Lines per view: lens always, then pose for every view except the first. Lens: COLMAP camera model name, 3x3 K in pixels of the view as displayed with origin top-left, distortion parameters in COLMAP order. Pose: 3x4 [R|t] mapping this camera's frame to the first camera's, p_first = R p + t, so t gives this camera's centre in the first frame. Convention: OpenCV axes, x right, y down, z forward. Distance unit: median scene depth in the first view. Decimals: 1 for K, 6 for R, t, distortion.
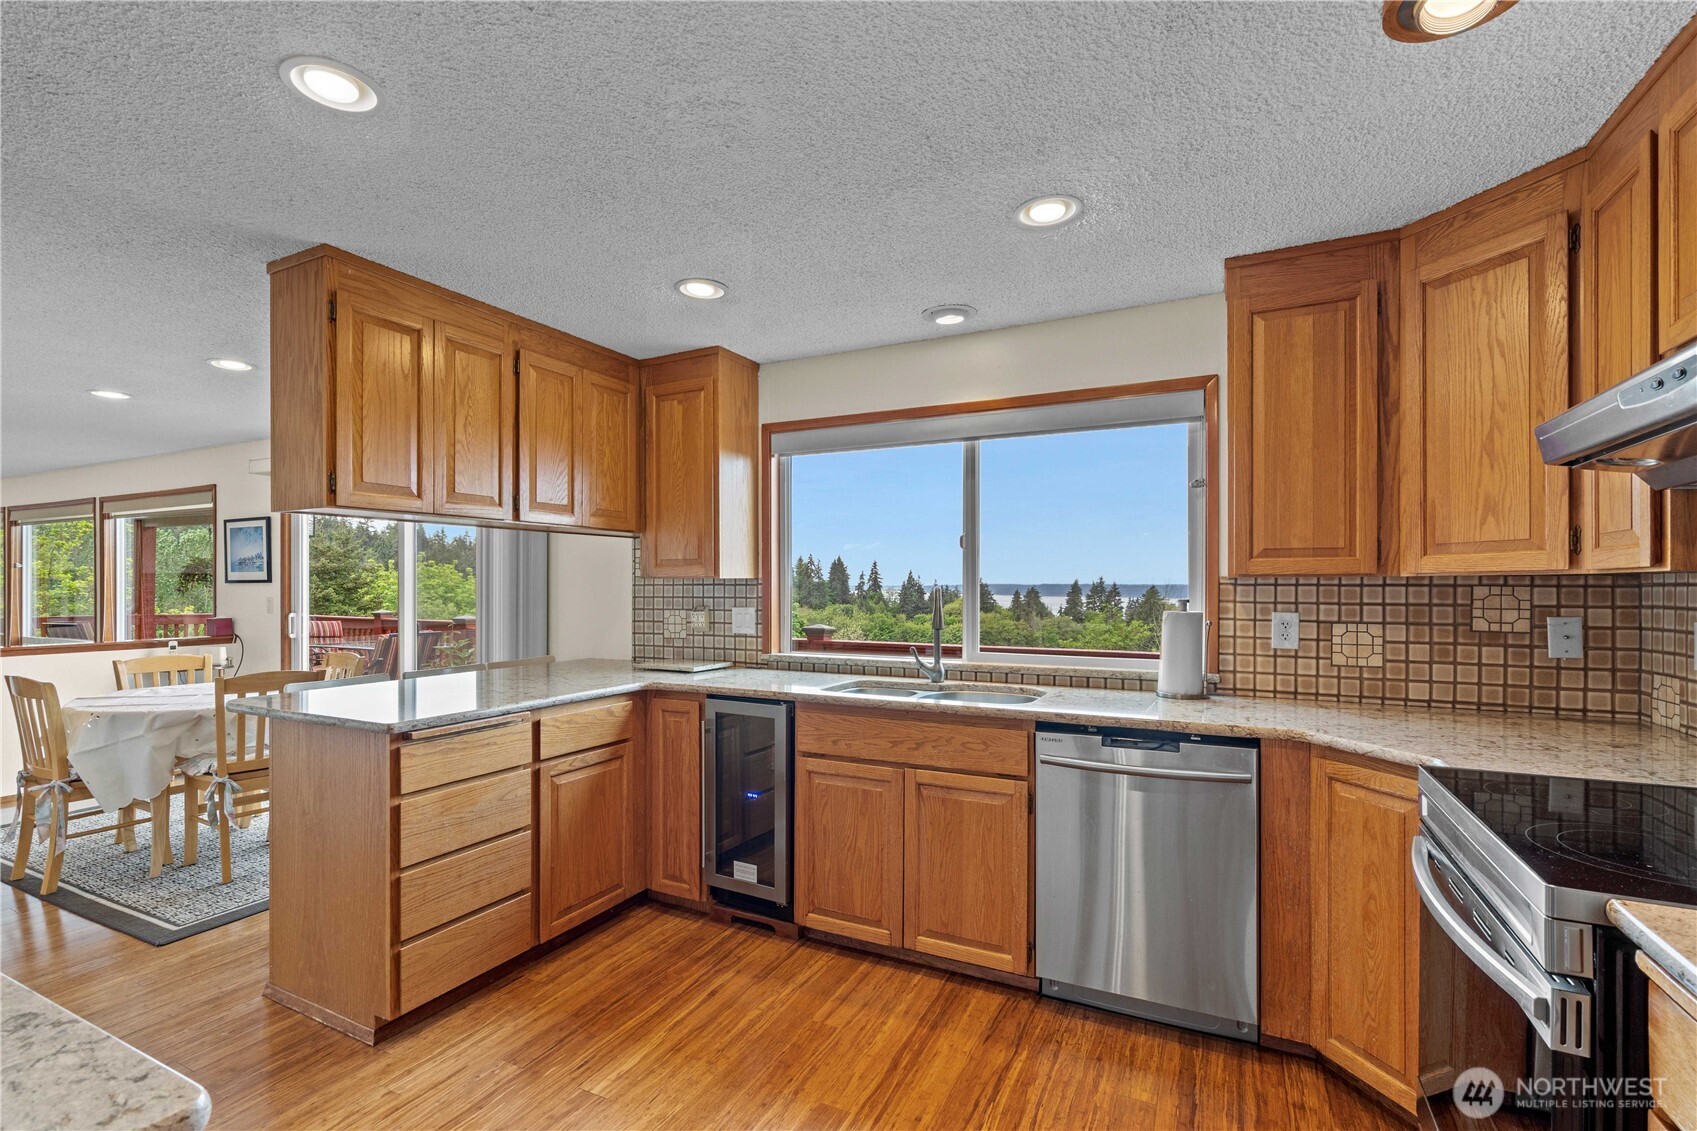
lens RADIAL K [[778.9, 0, 838.6], [0, 778.9, 582.7], [0, 0, 1]] dist [-0.002690, 0.001933]
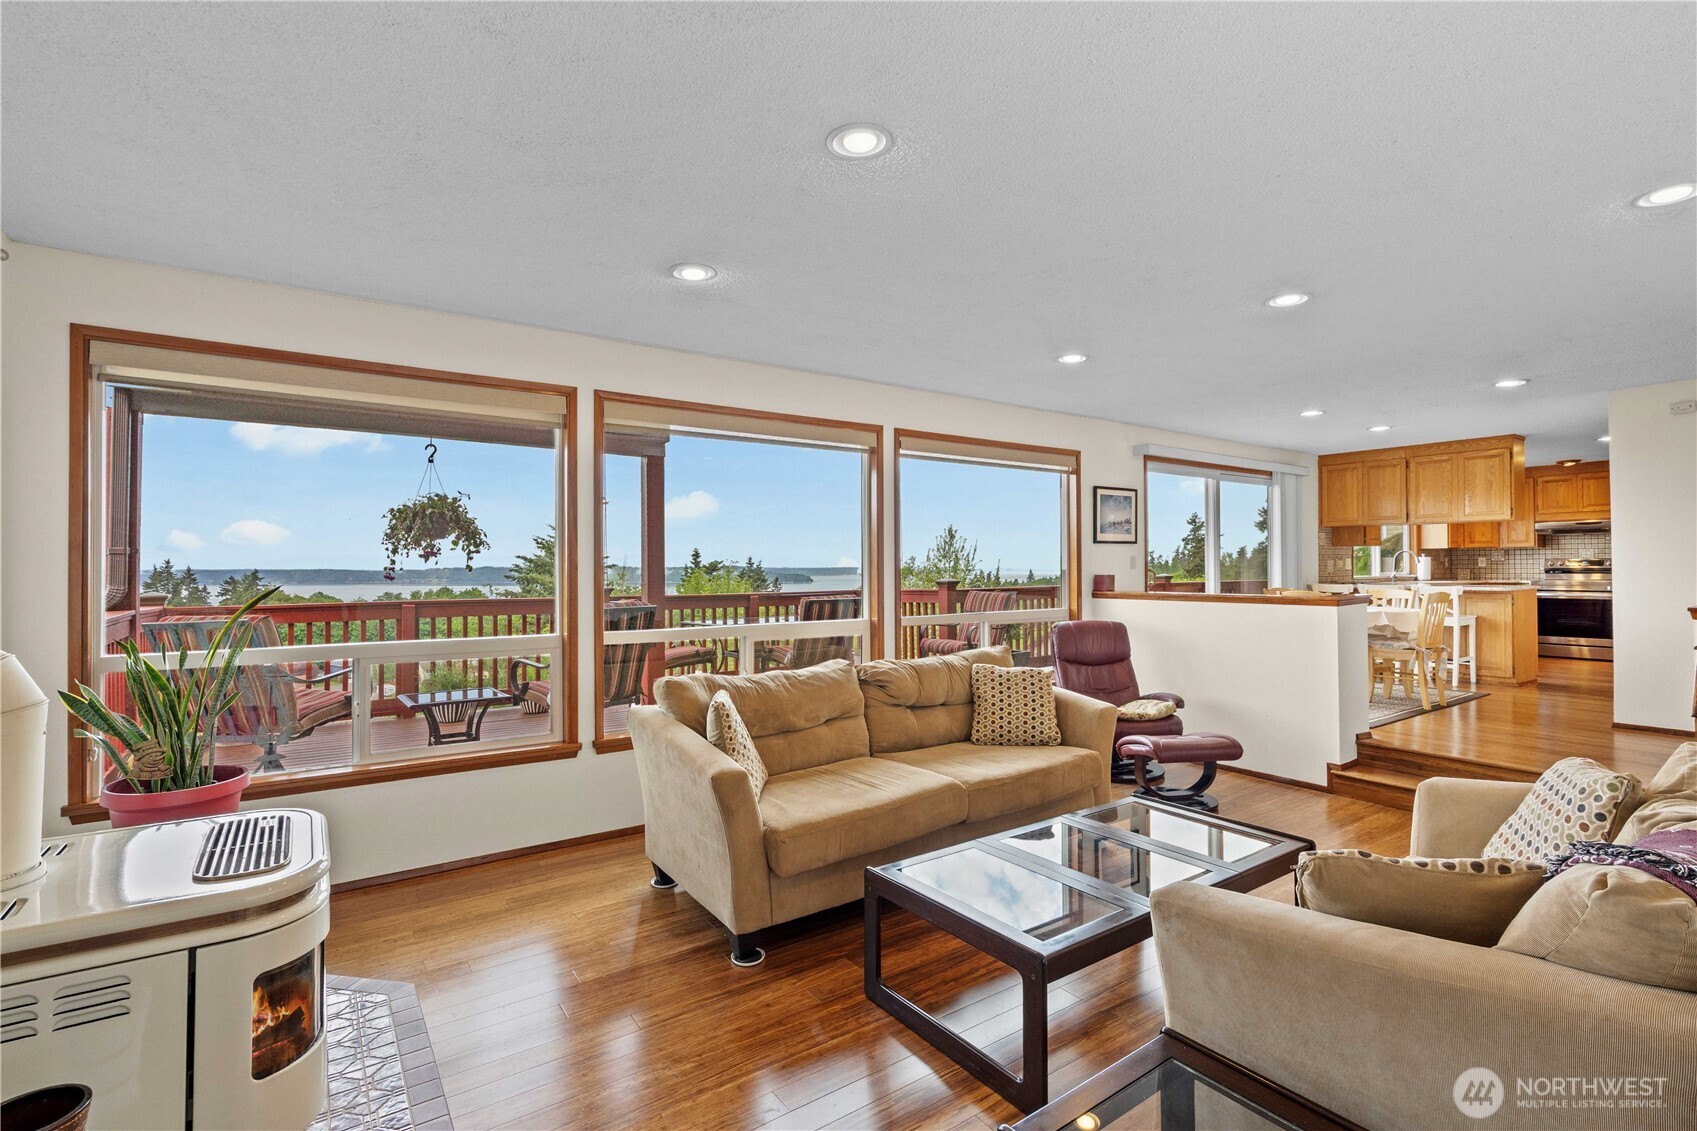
lens RADIAL K [[778.9, 0, 843.9], [0, 778.9, 560.5], [0, 0, 1]] dist [-0.002690, 0.001933]
pose [[0.475944, 0.003823, 0.879467, -4.108551], [0.003014, 0.999978, -0.005978, 0.065815], [-0.879470, 0.005495, 0.475922, 1.671526]]
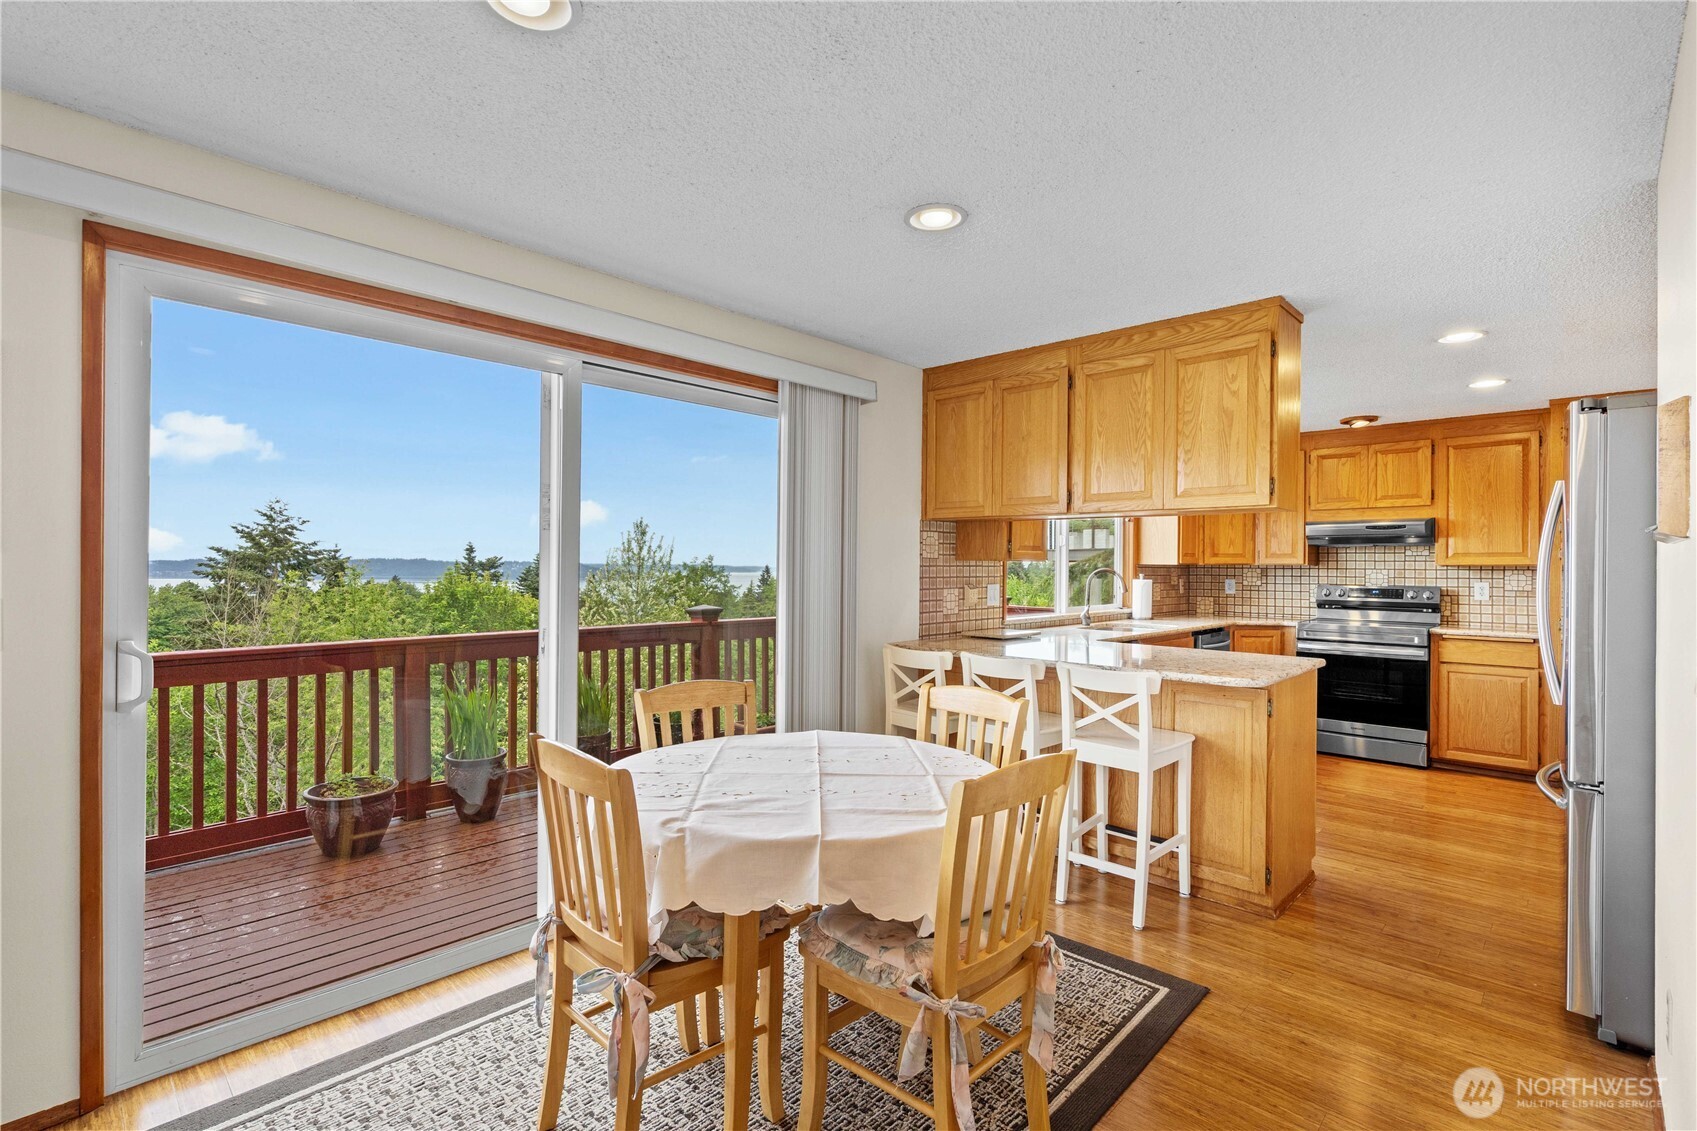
lens RADIAL K [[778.9, 0, 848.1], [0, 778.9, 568.7], [0, 0, 1]] dist [-0.002690, 0.001933]
pose [[0.282096, -0.002824, 0.959382, -1.866698], [-0.010723, 0.999924, 0.006096, 0.002182], [-0.959326, -0.012007, 0.282044, 1.182873]]
